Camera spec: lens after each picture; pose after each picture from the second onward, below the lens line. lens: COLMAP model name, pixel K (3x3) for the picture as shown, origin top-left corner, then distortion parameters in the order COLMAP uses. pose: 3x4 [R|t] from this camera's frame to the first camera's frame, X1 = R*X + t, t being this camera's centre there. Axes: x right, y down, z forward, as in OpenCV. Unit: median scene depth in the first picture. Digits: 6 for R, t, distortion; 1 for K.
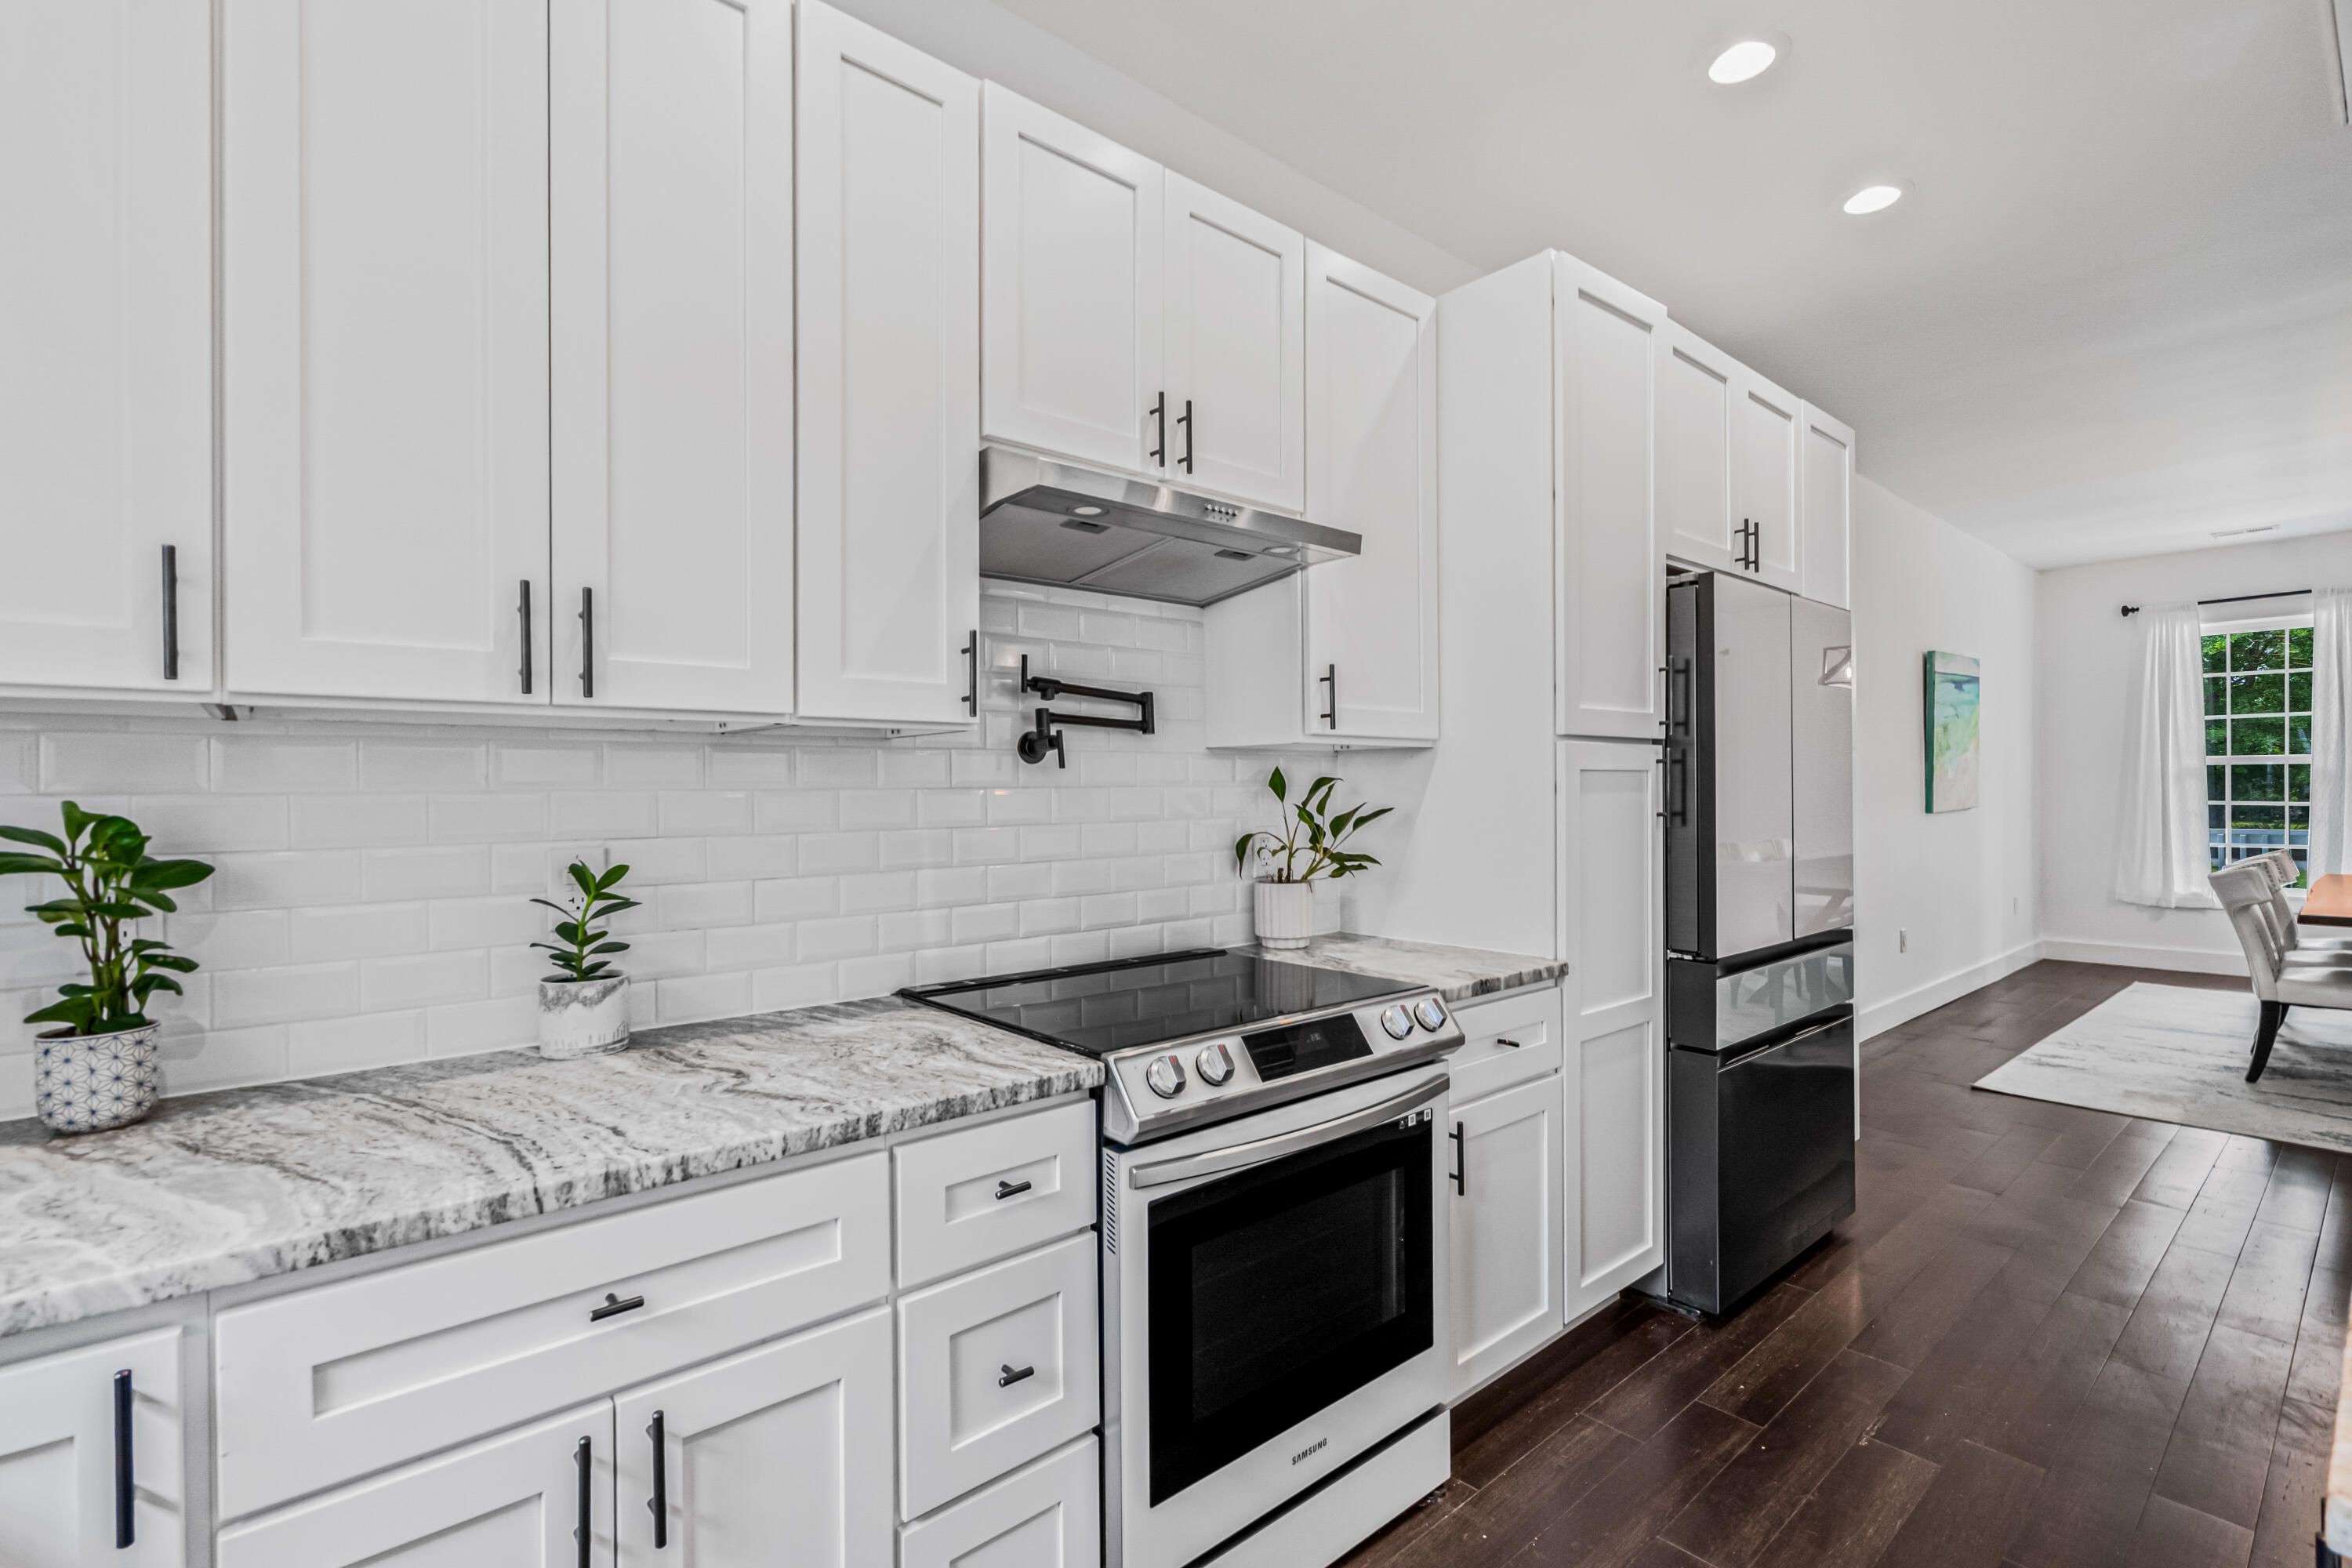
lens RADIAL K [[1074.0, 0, 1181.4], [0, 1074.0, 785.4], [0, 0, 1]] dist [-0.009274, 0.003768]
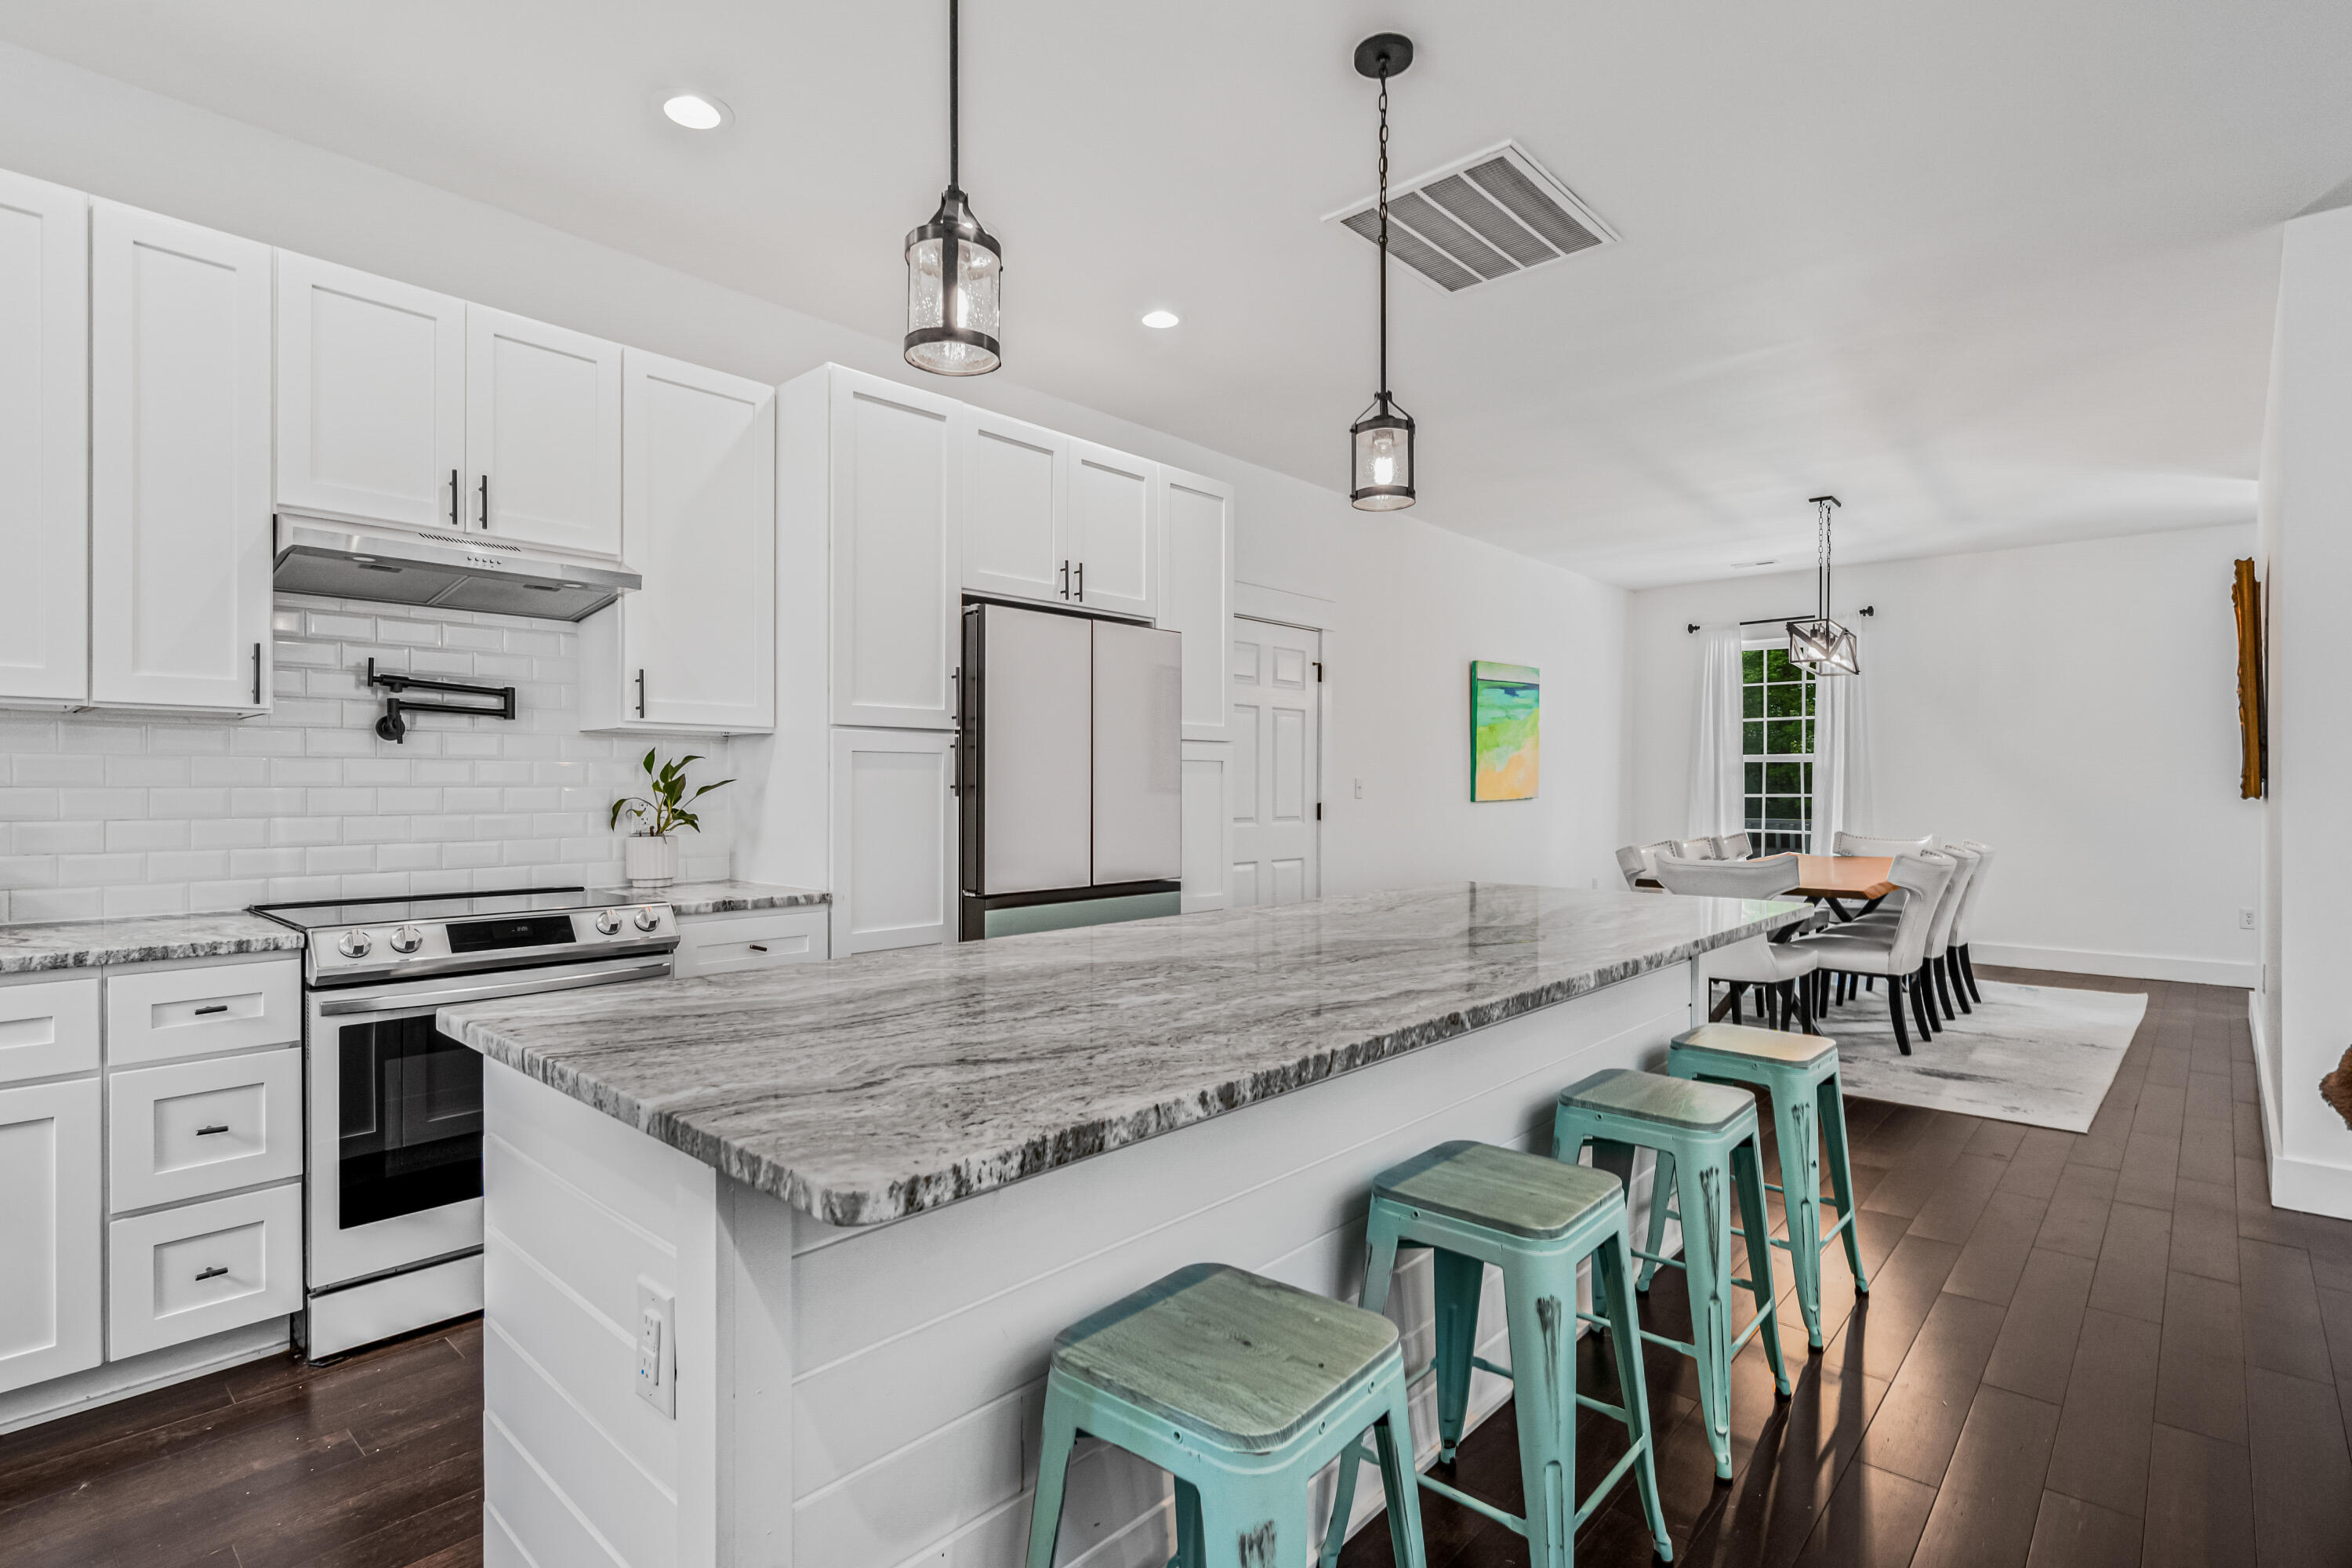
lens RADIAL K [[1140.4, 0, 1173.3], [0, 1140.4, 788.7], [0, 0, 1]] dist [-0.000752, 0.000405]
pose [[0.992596, 0.008160, 0.121187, 0.713751], [-0.008976, 0.999941, 0.006195, 0.024360], [-0.121130, -0.007237, 0.992610, -0.558755]]
